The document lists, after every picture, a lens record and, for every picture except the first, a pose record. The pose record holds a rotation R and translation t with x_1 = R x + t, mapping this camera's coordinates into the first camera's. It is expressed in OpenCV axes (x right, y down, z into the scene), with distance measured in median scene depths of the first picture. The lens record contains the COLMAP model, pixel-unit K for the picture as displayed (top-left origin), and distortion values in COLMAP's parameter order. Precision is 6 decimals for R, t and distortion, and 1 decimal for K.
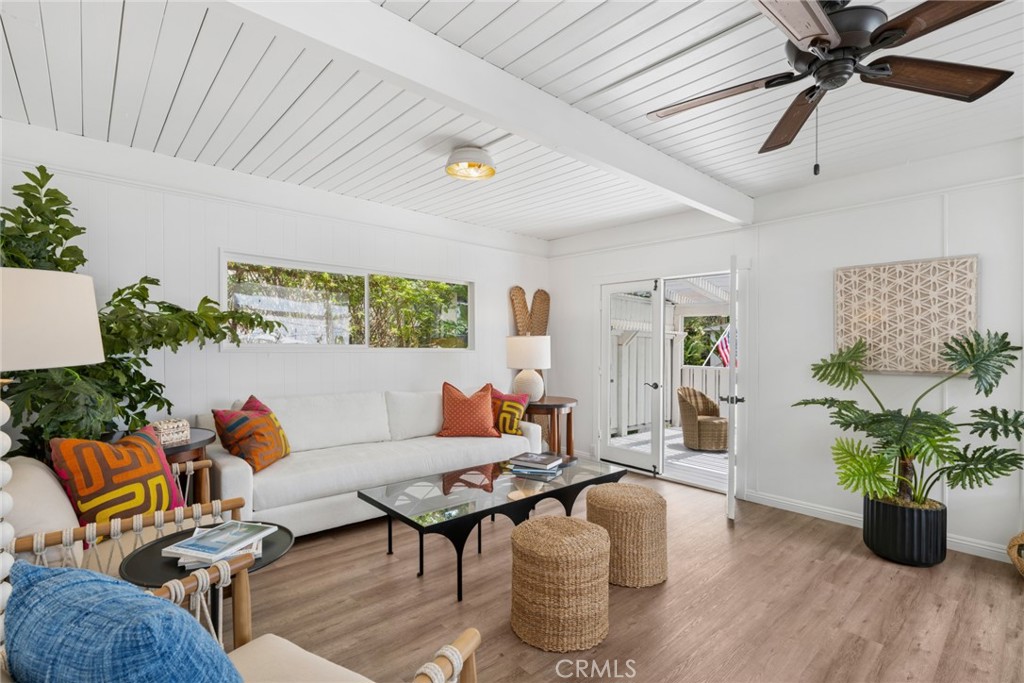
lens RADIAL K [[460.8, 0, 508.6], [0, 460.8, 350.1], [0, 0, 1]] dist [0.010396, 0.000565]
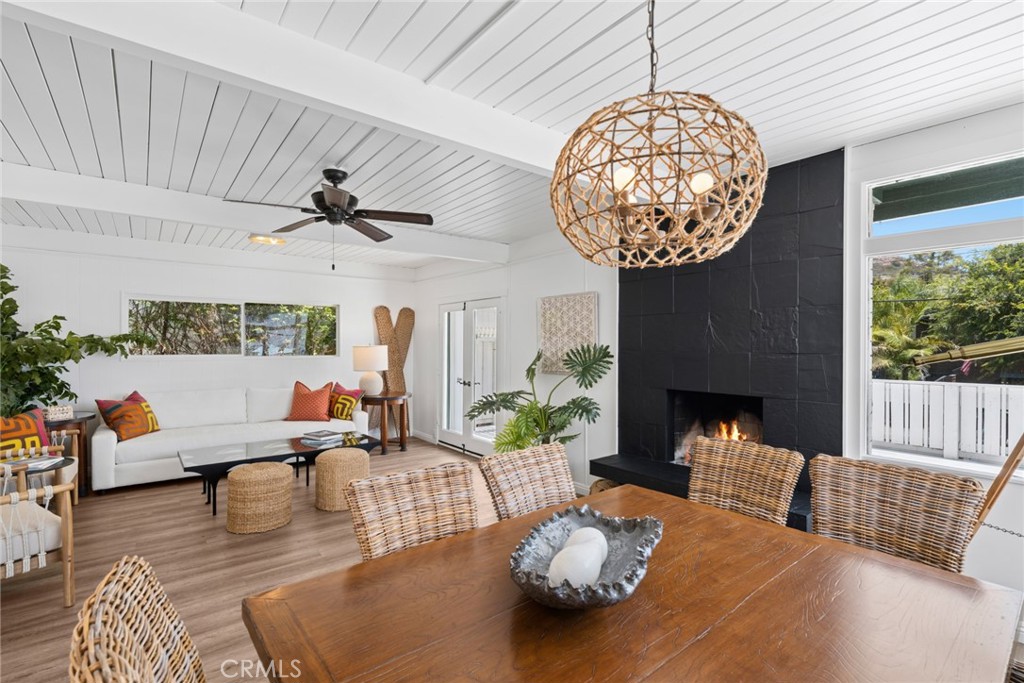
lens RADIAL K [[460.8, 0, 517.9], [0, 460.8, 341.7], [0, 0, 1]] dist [0.010396, 0.000565]
pose [[0.997876, -0.010934, -0.064217, 0.812579], [0.009867, 0.999808, -0.016913, -0.024278], [0.064390, 0.016243, 0.997793, -0.438407]]
